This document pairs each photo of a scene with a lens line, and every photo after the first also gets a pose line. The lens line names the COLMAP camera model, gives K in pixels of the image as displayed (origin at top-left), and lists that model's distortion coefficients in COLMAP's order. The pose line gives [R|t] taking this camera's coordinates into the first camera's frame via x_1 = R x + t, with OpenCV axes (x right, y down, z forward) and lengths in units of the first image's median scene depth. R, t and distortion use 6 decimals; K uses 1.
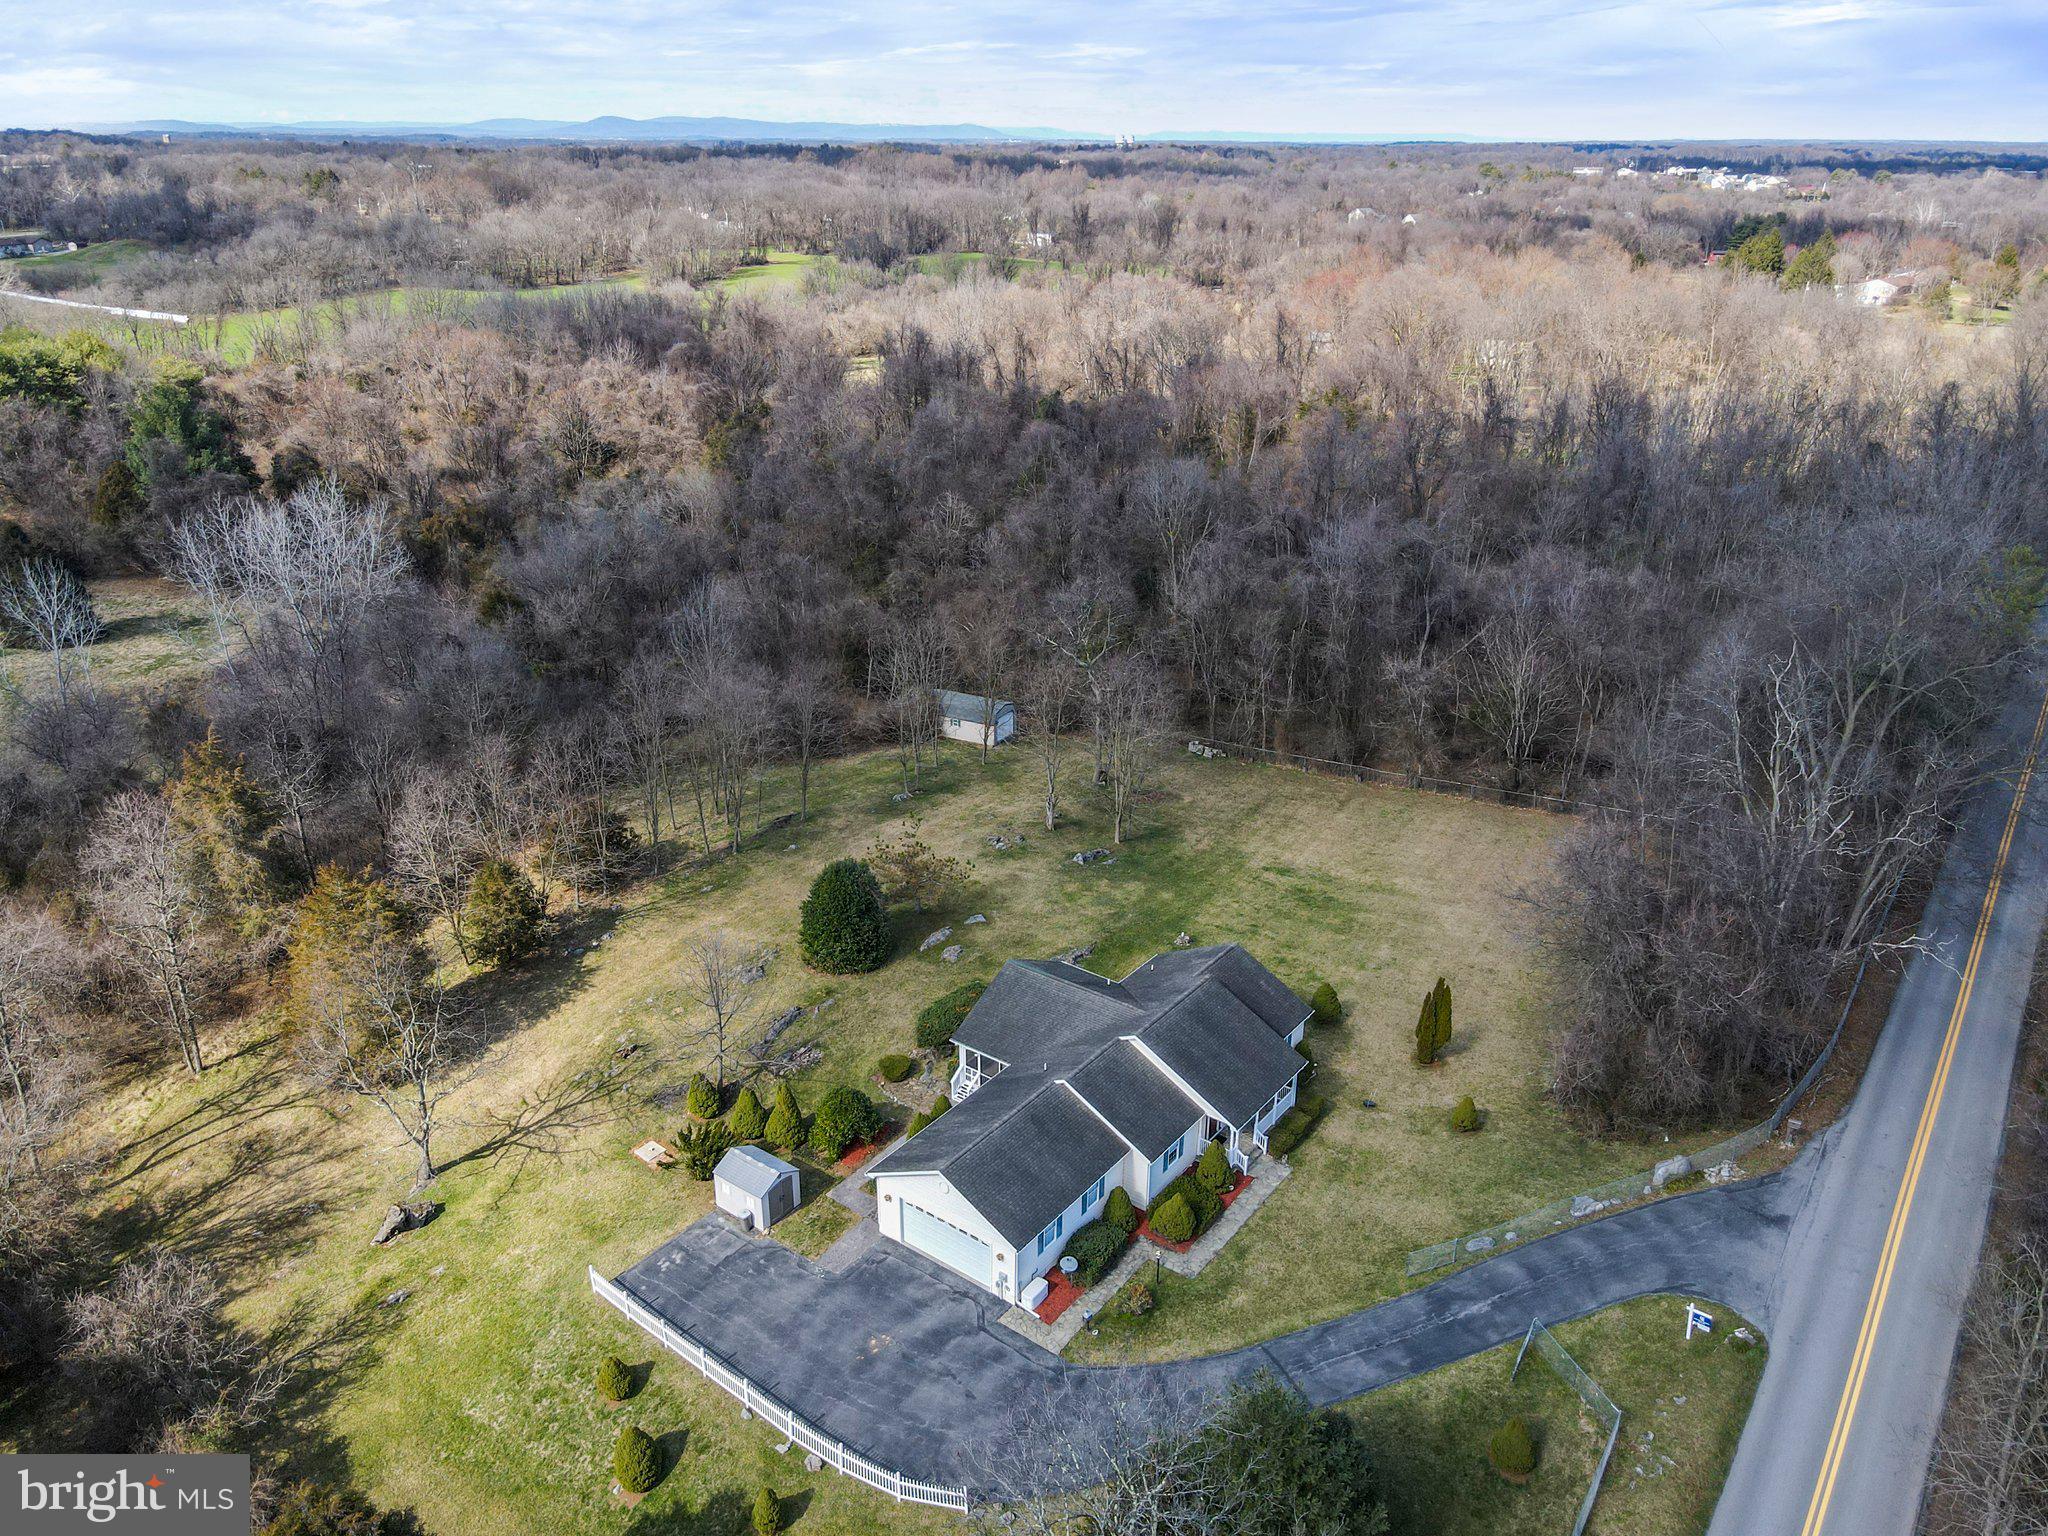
lens RADIAL K [[1477.8, 0, 1055.0], [0, 1477.8, 768.5], [0, 0, 1]] dist [0.005313, 0.001433]
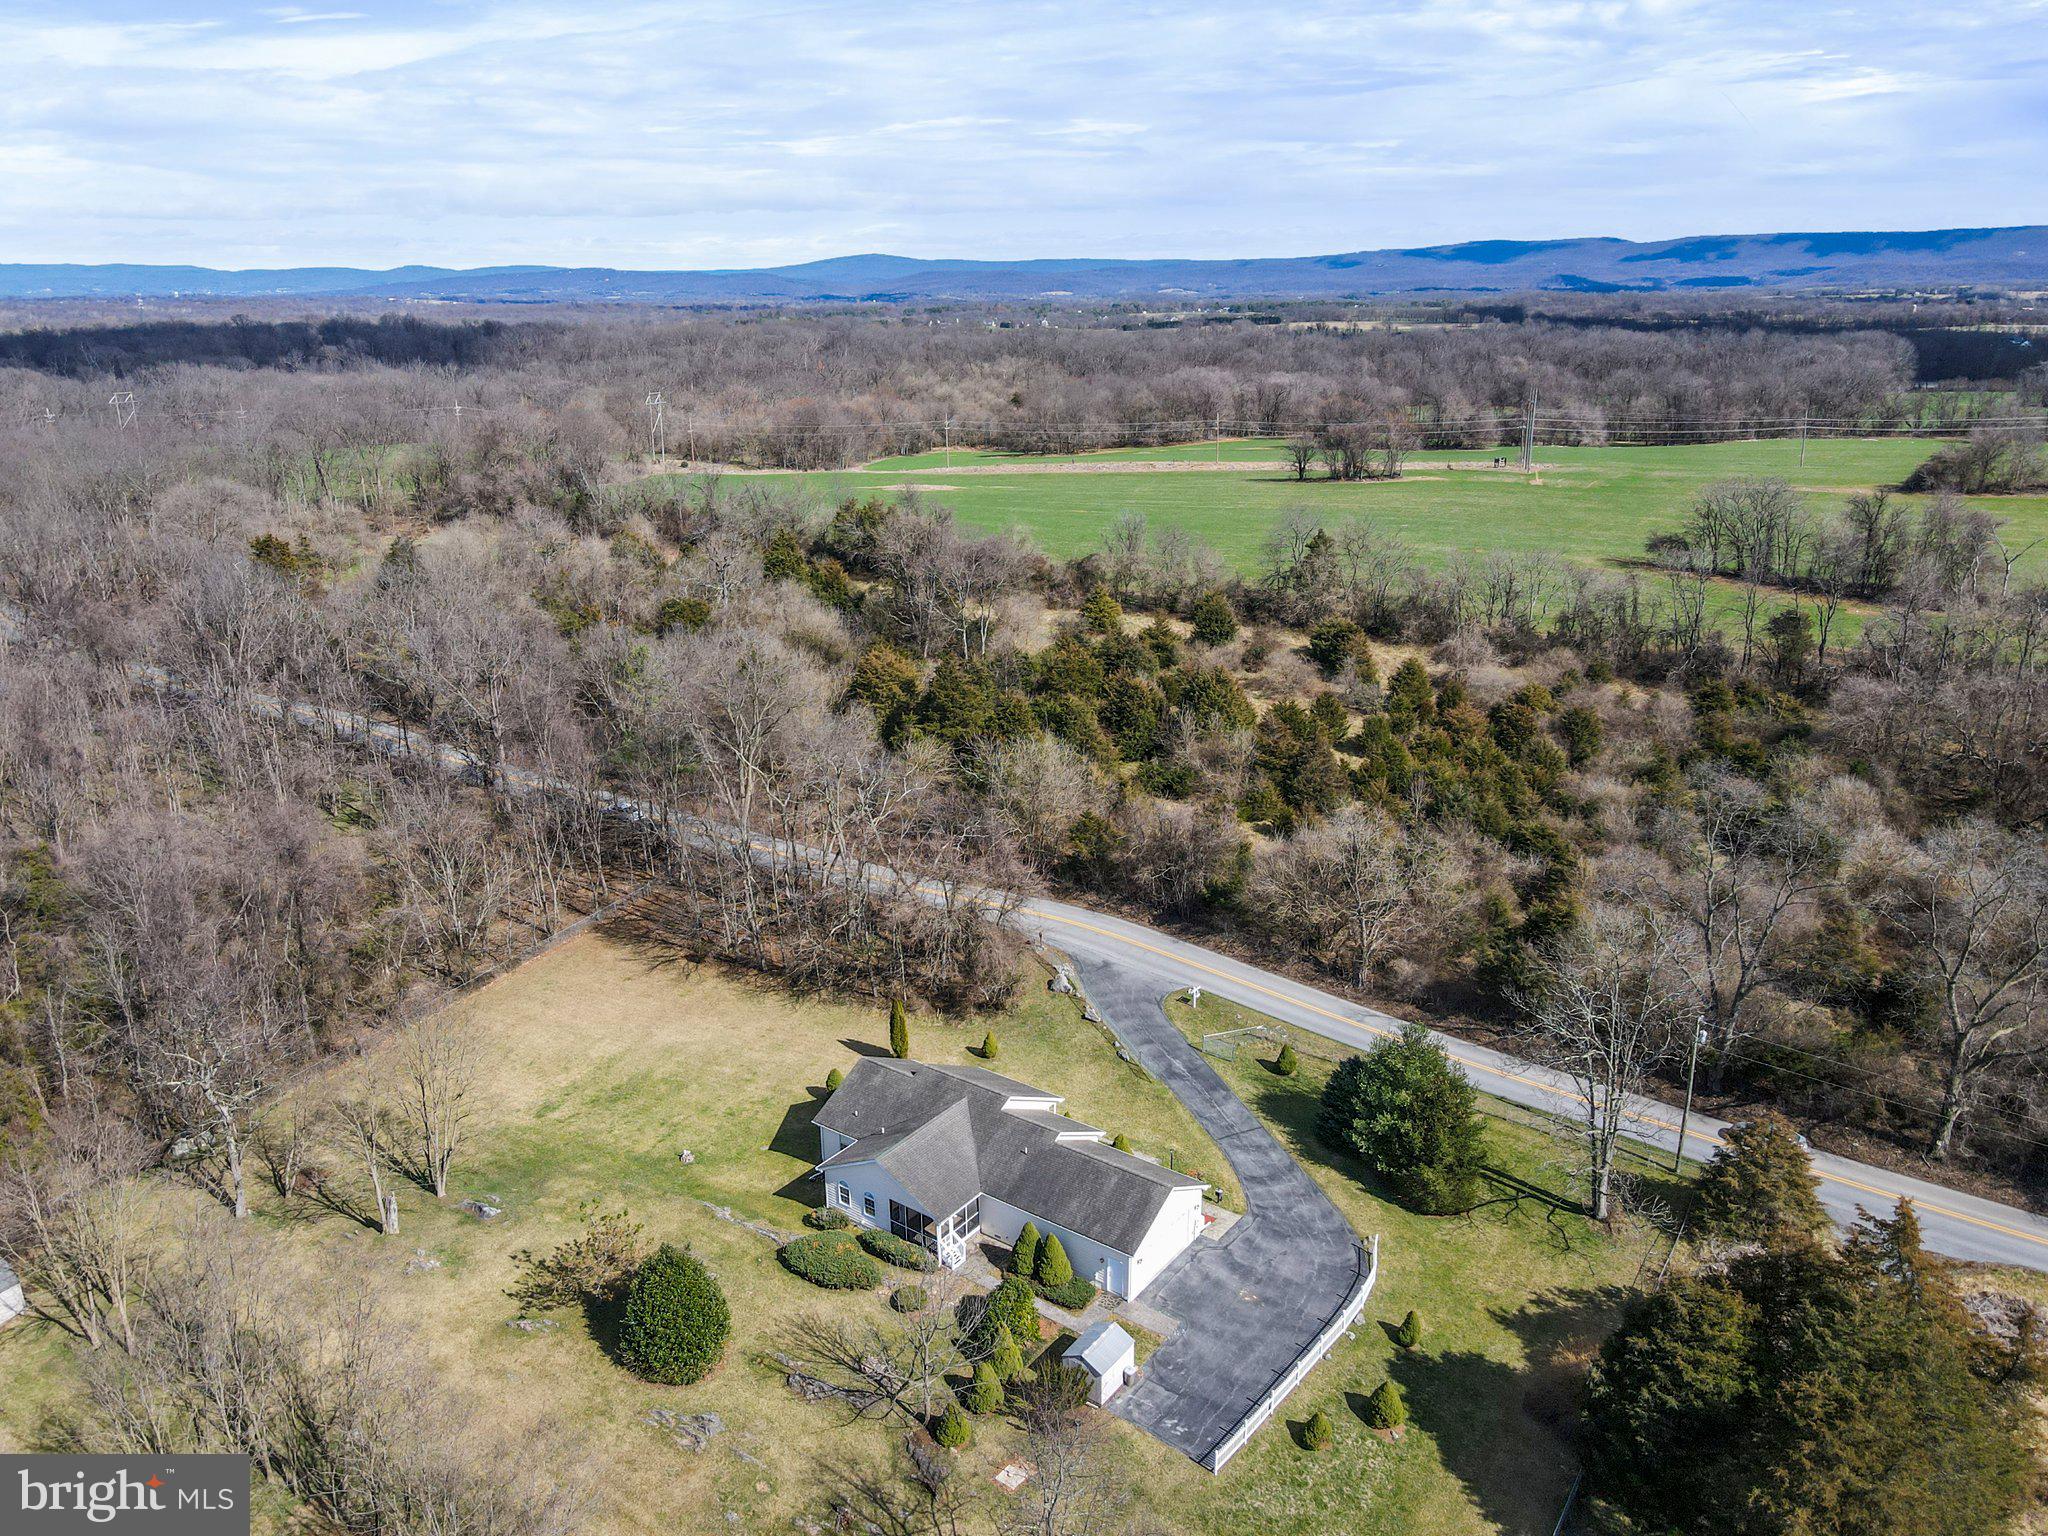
lens RADIAL K [[1503.7, 0, 1024.0], [0, 1503.7, 768.0], [0, 0, 1]] dist [0.003975, 0.008946]
pose [[0.006750, -0.321828, 0.946774, -1.141690], [0.401481, 0.868007, 0.292191, -0.464987], [-0.915842, 0.378140, 0.135068, 0.736239]]
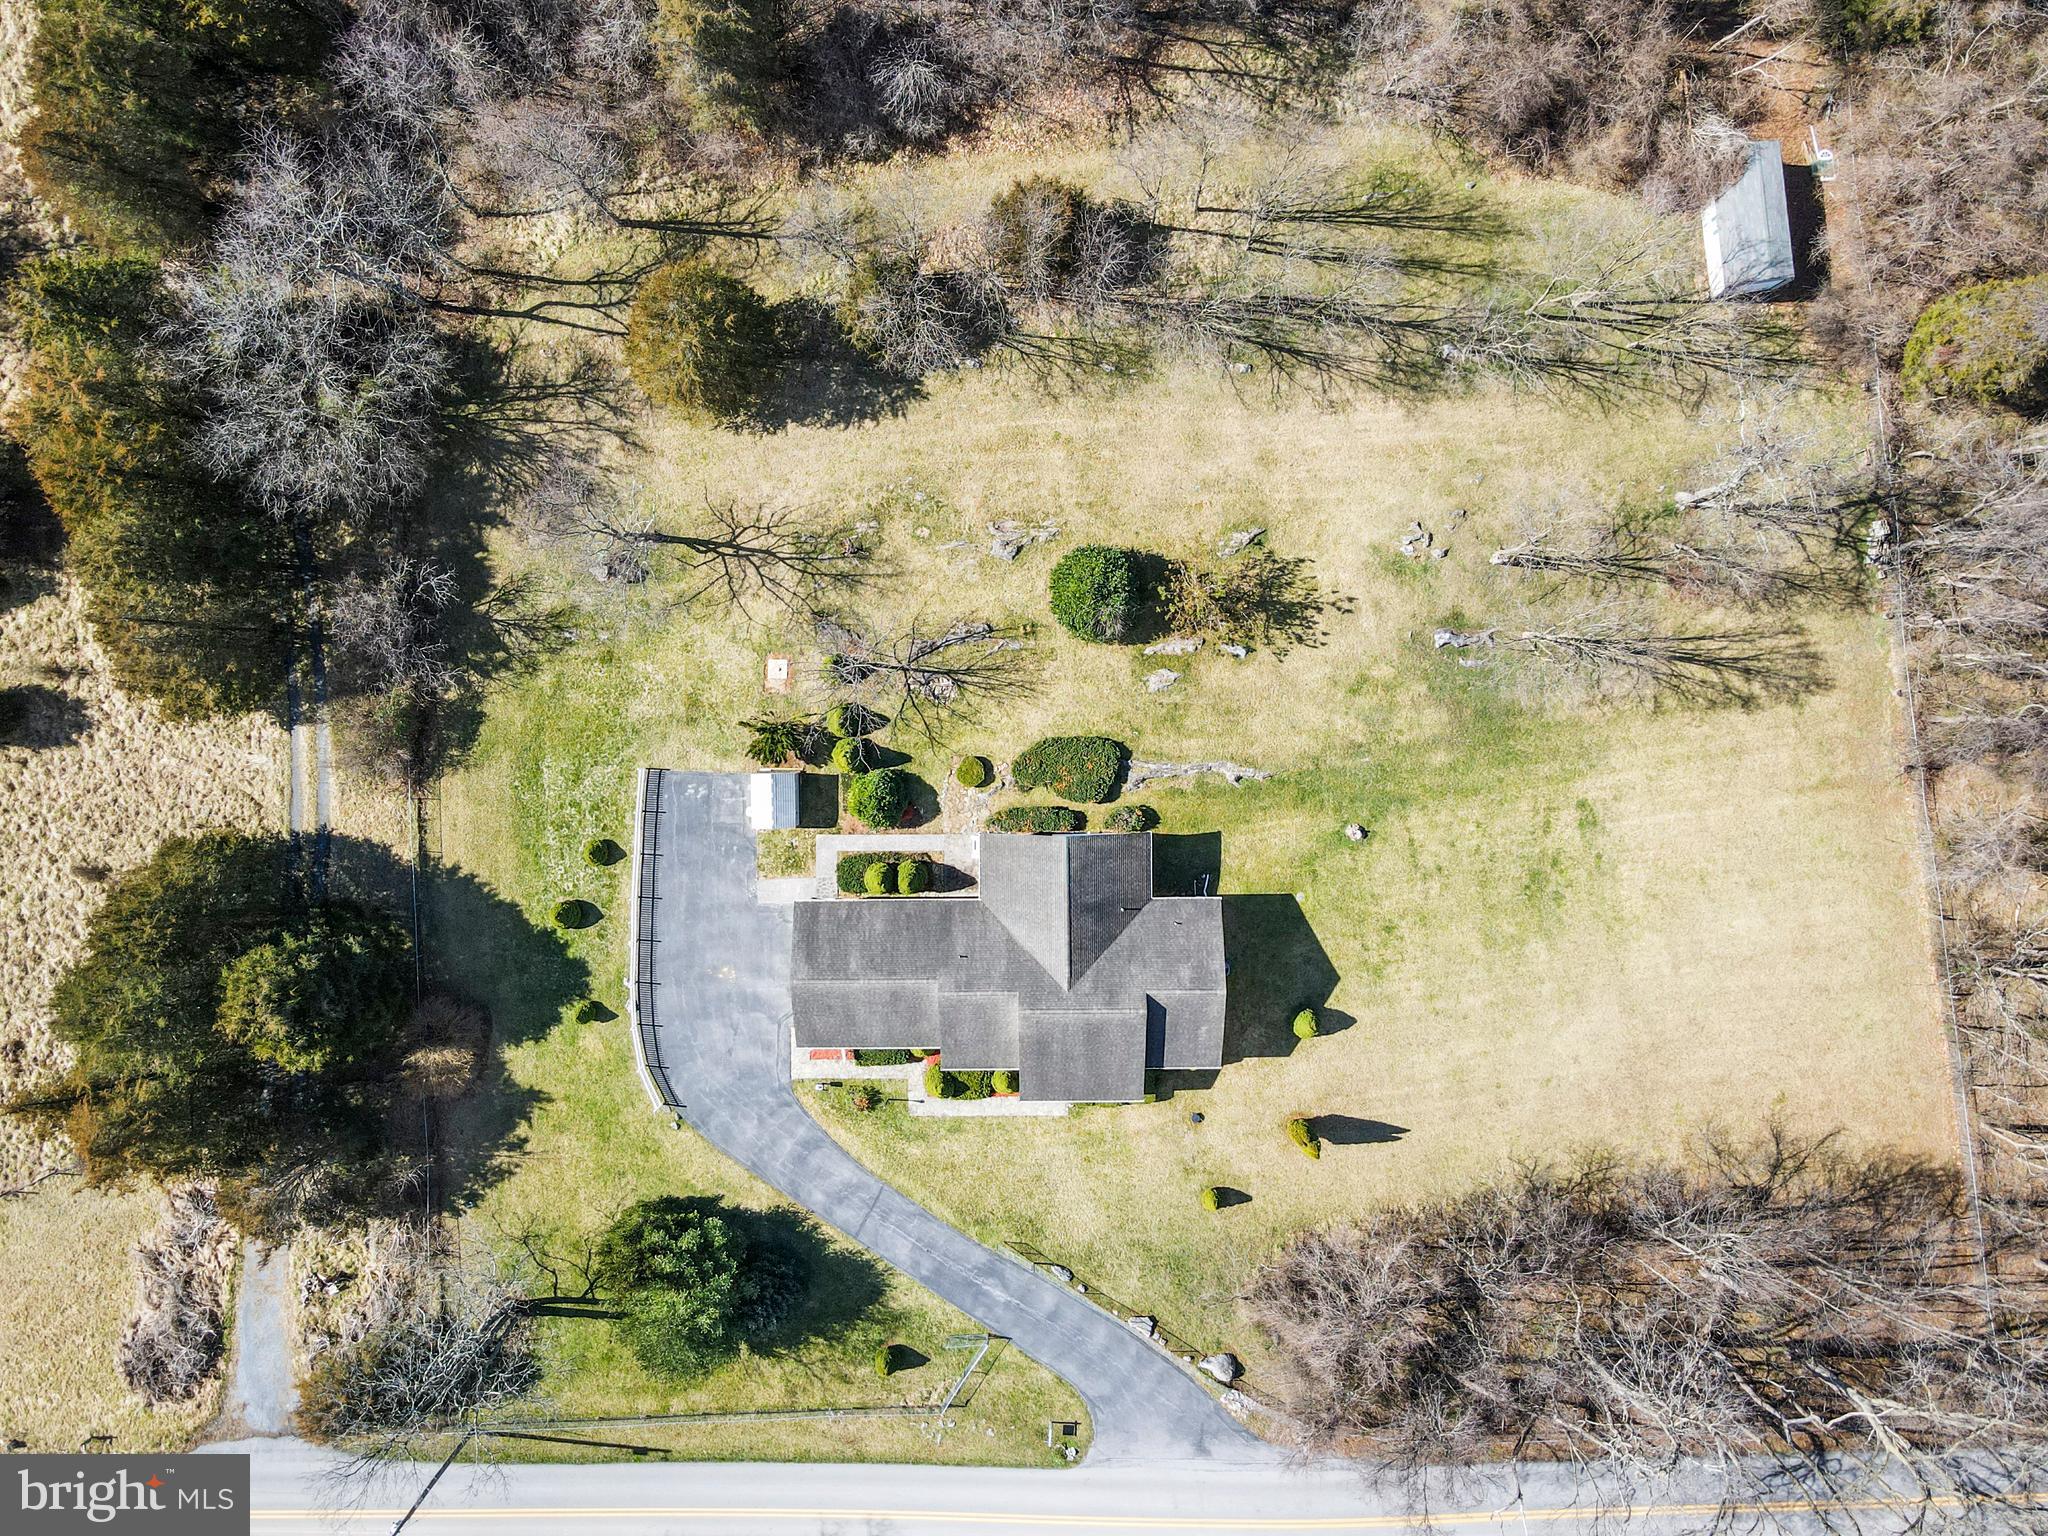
lens RADIAL K [[1503.7, 0, 1024.0], [0, 1503.7, 768.0], [0, 0, 1]] dist [0.003975, 0.008946]
pose [[0.592350, 0.805294, 0.024968, -0.129709], [-0.305530, 0.195849, 0.931823, -0.987392], [0.745501, -0.559594, 0.362052, 0.716744]]
